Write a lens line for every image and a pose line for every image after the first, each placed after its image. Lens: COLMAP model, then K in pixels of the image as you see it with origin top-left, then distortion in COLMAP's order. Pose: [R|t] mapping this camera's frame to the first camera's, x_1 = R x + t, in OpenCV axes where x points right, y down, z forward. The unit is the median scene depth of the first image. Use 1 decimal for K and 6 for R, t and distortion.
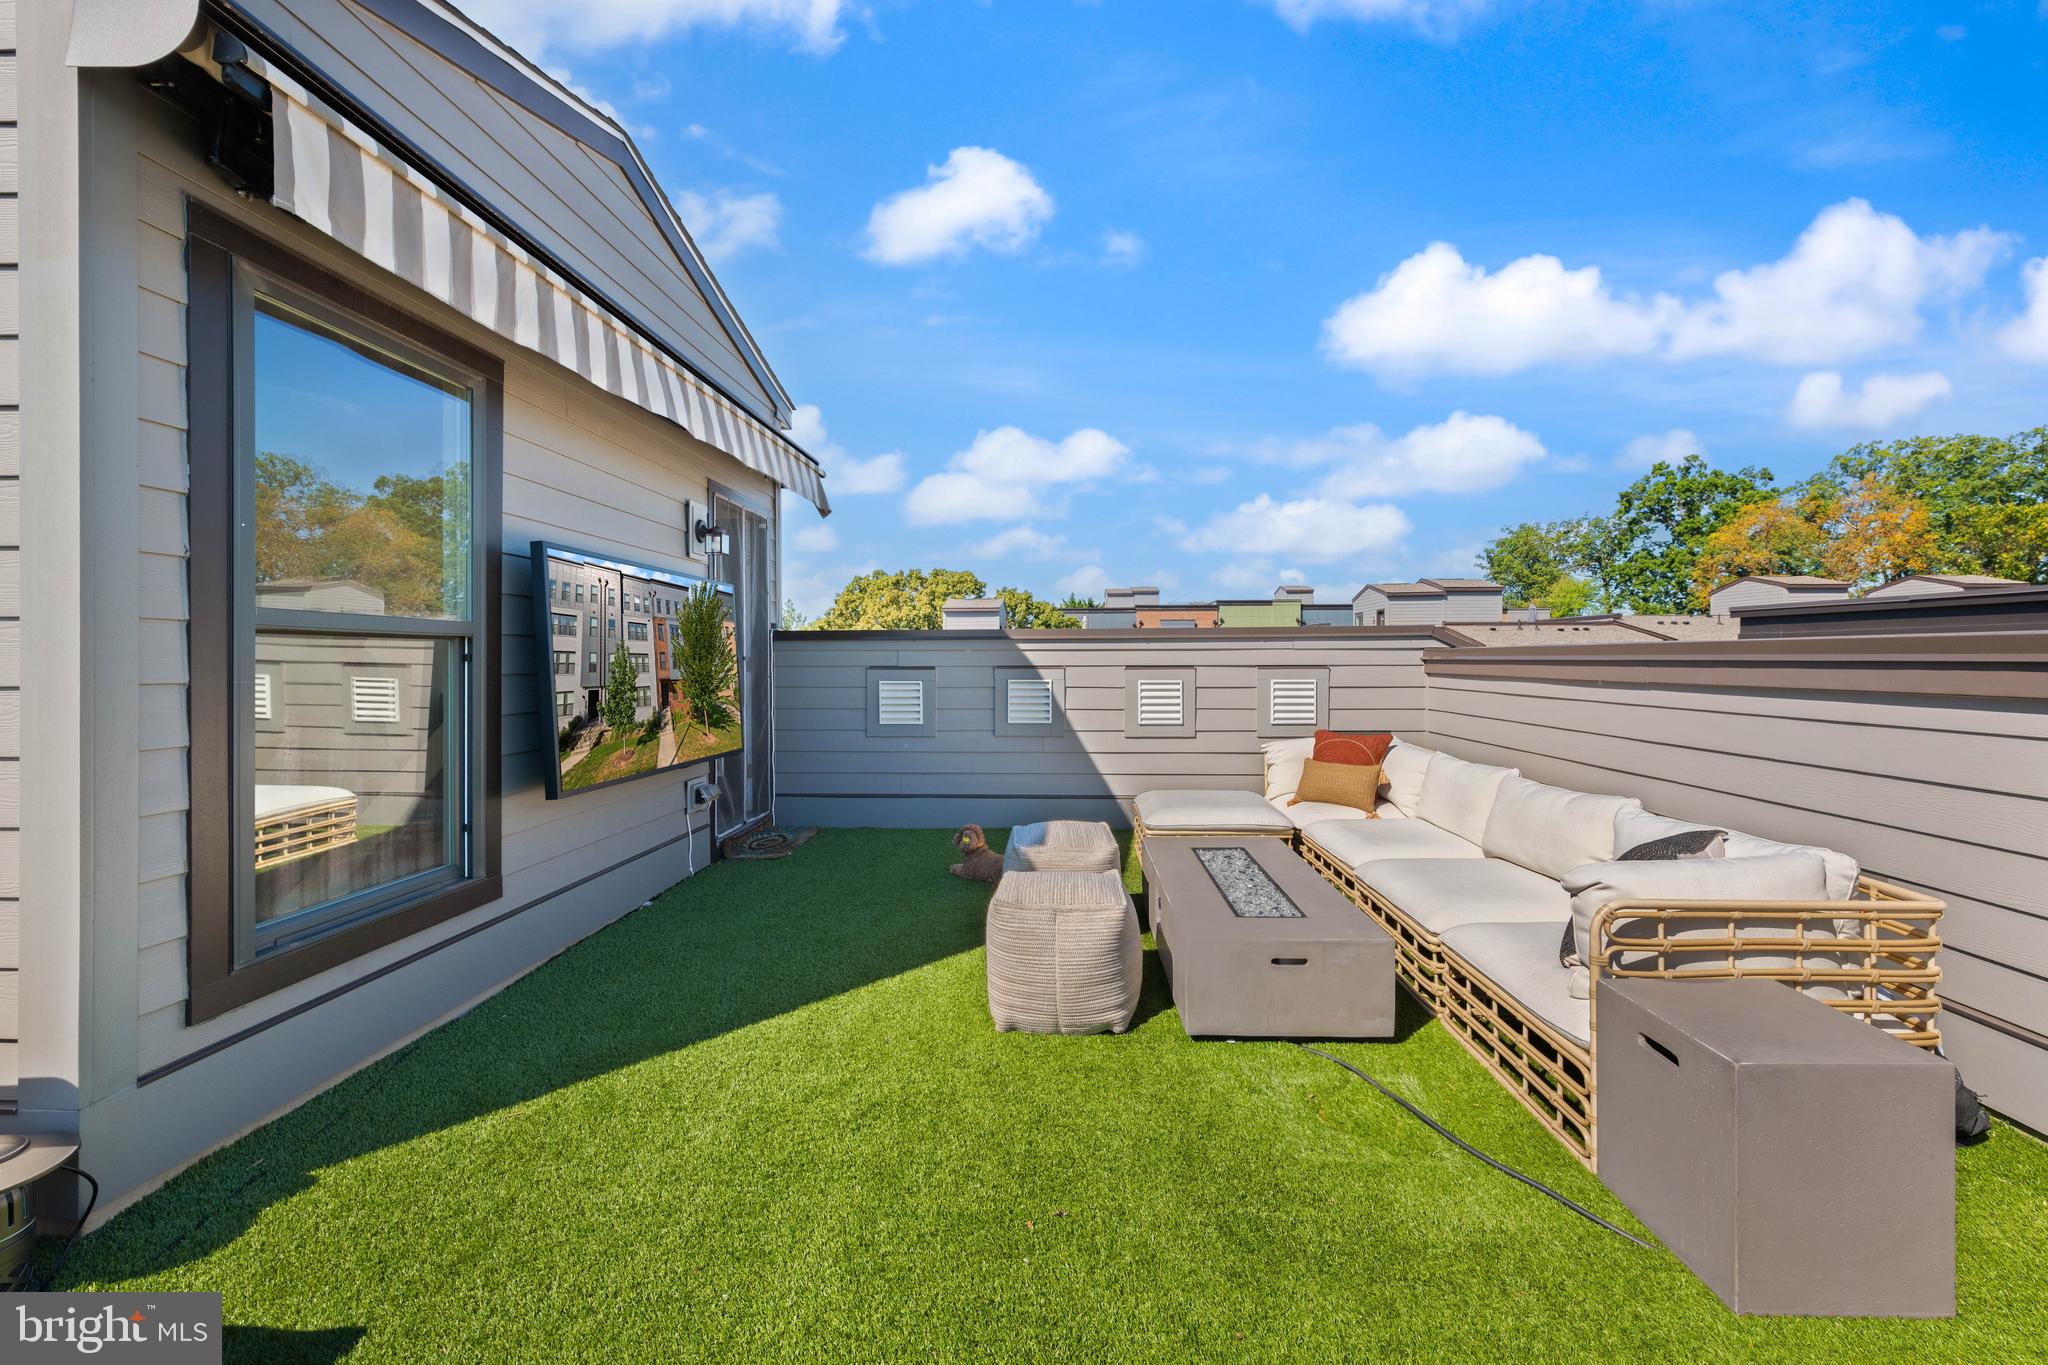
lens RADIAL K [[789.4, 0, 1013.3], [0, 789.4, 675.6], [0, 0, 1]] dist [0.009722, -0.003082]
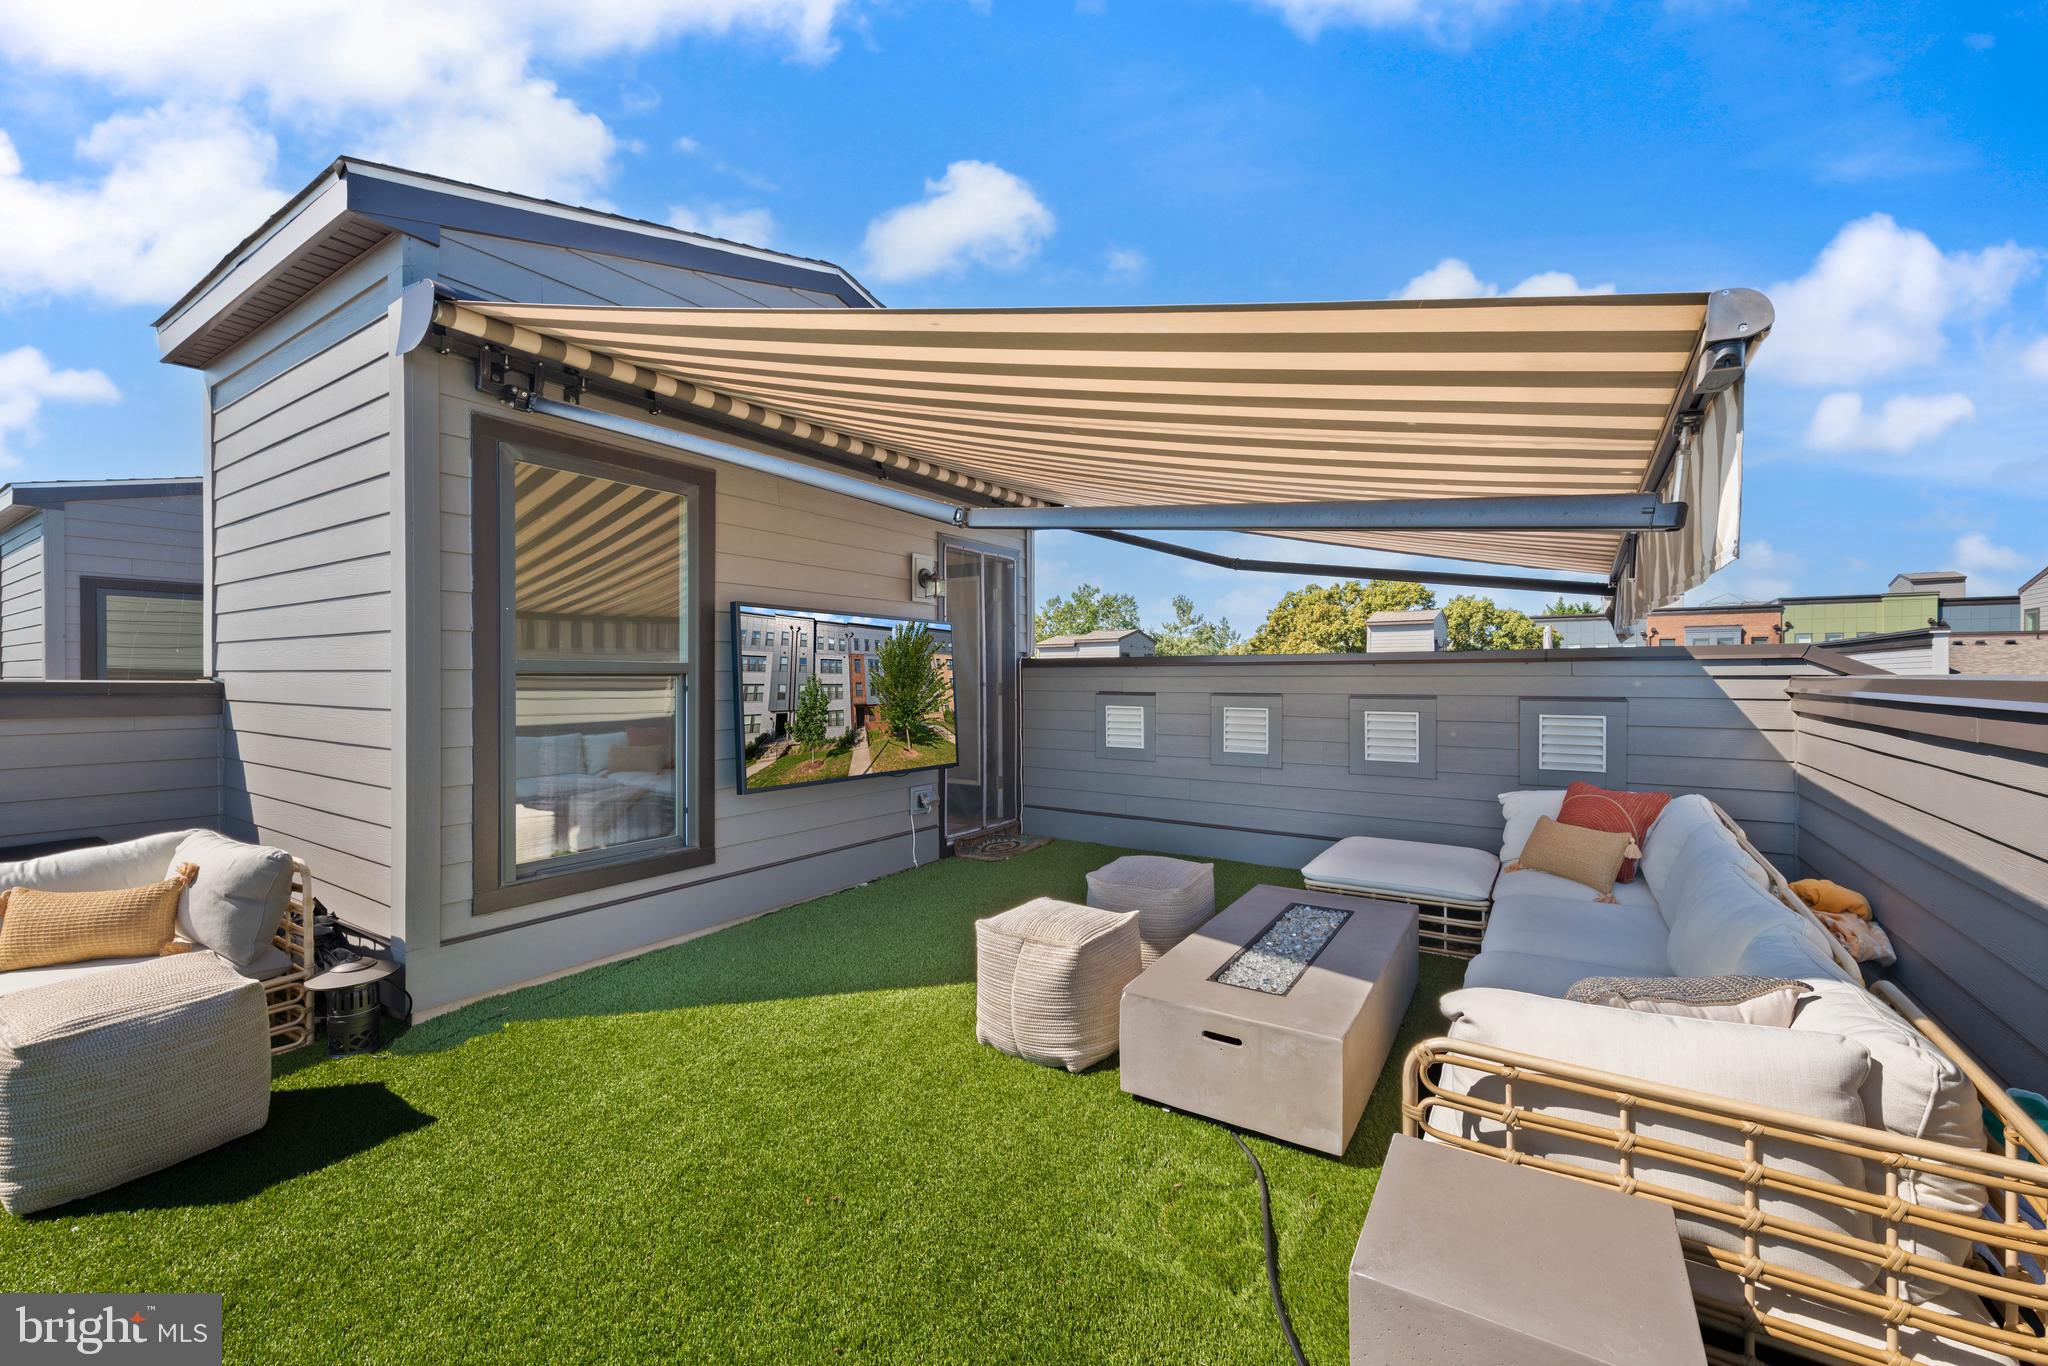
lens RADIAL K [[789.4, 0, 1002.6], [0, 789.4, 692.2], [0, 0, 1]] dist [0.009722, -0.003082]
pose [[0.860738, 0.004852, -0.509025, 0.419649], [-0.008325, 0.999955, -0.004547, -0.012620], [0.508980, 0.008151, 0.860740, 0.079725]]
